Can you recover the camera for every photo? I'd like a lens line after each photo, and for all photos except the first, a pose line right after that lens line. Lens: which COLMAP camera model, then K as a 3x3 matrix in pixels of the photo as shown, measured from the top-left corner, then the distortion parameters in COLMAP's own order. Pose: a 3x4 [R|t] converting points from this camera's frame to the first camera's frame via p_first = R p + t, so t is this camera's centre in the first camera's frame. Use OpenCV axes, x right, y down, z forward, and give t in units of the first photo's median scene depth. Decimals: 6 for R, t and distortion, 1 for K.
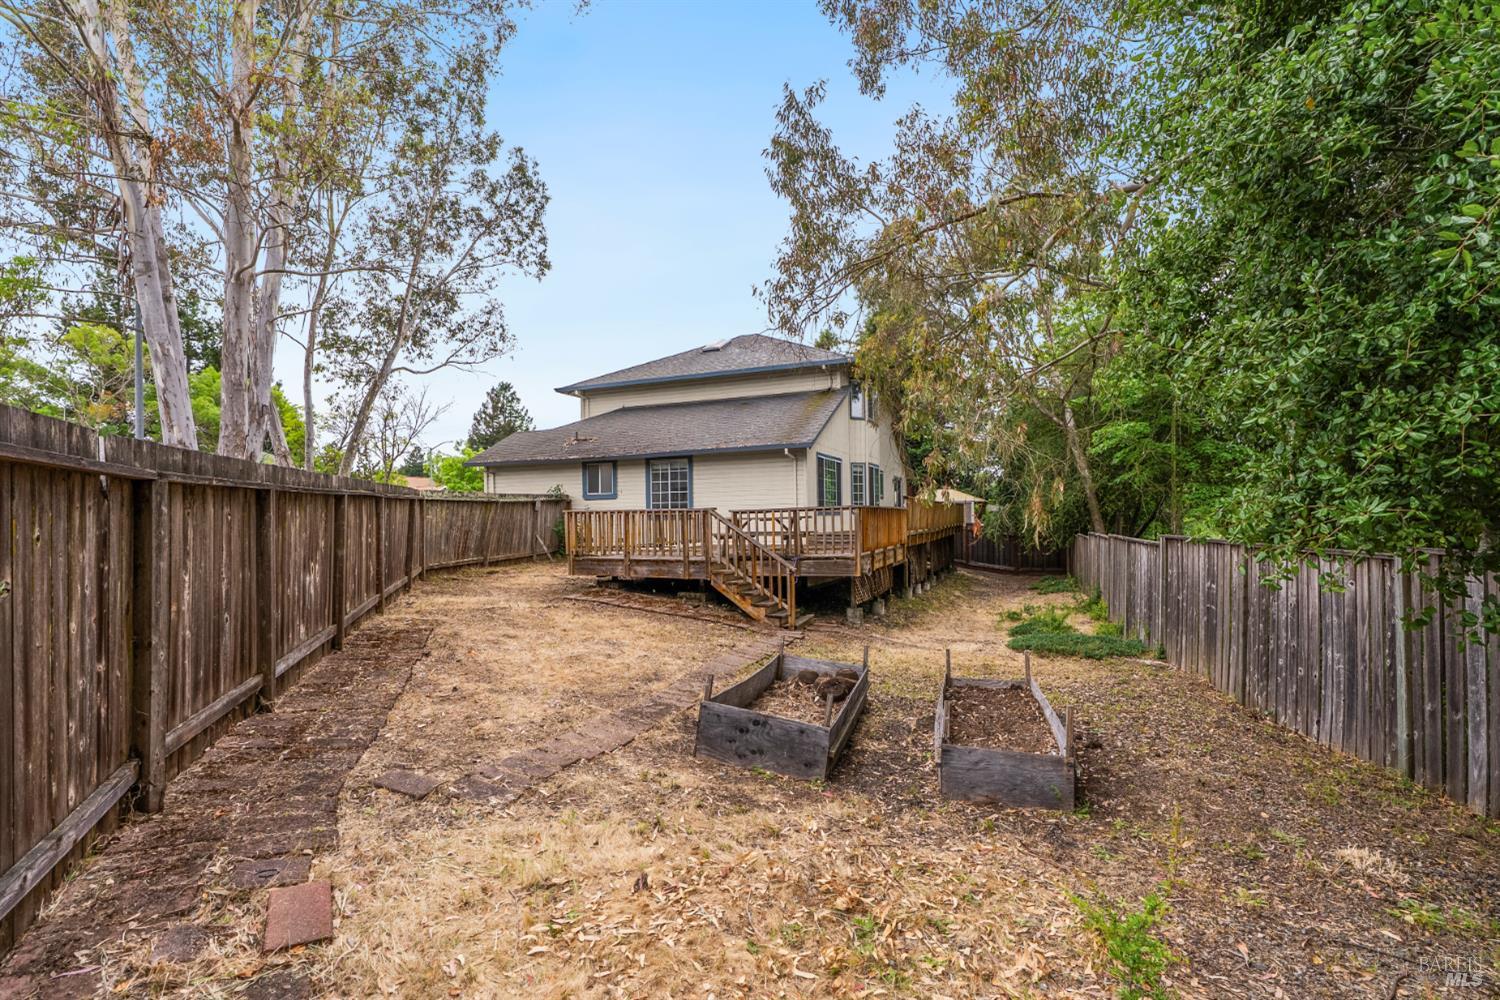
lens RADIAL K [[690.5, 0, 753.8], [0, 690.5, 506.3], [0, 0, 1]] dist [-0.003554, 0.000196]
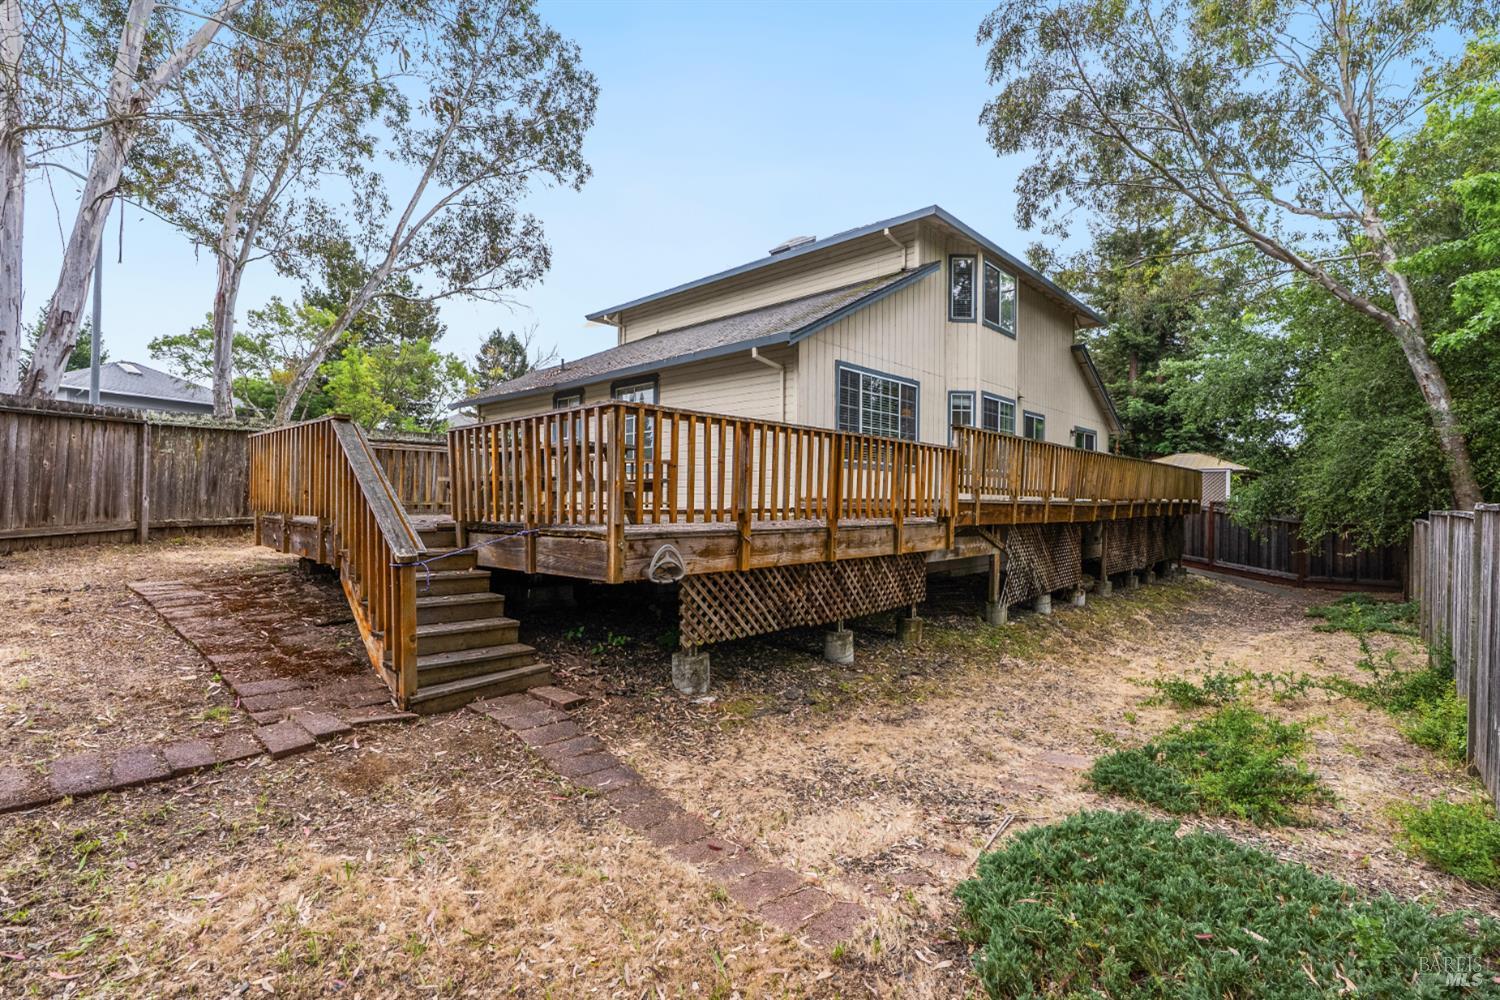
lens RADIAL K [[675.7, 0, 746.3], [0, 675.7, 493.9], [0, 0, 1]] dist [0.000878, -0.000110]
pose [[0.932795, 0.023075, -0.359668, 0.191321], [-0.018781, 0.999705, 0.015430, 0.023622], [0.359917, -0.007638, 0.932953, 0.361758]]
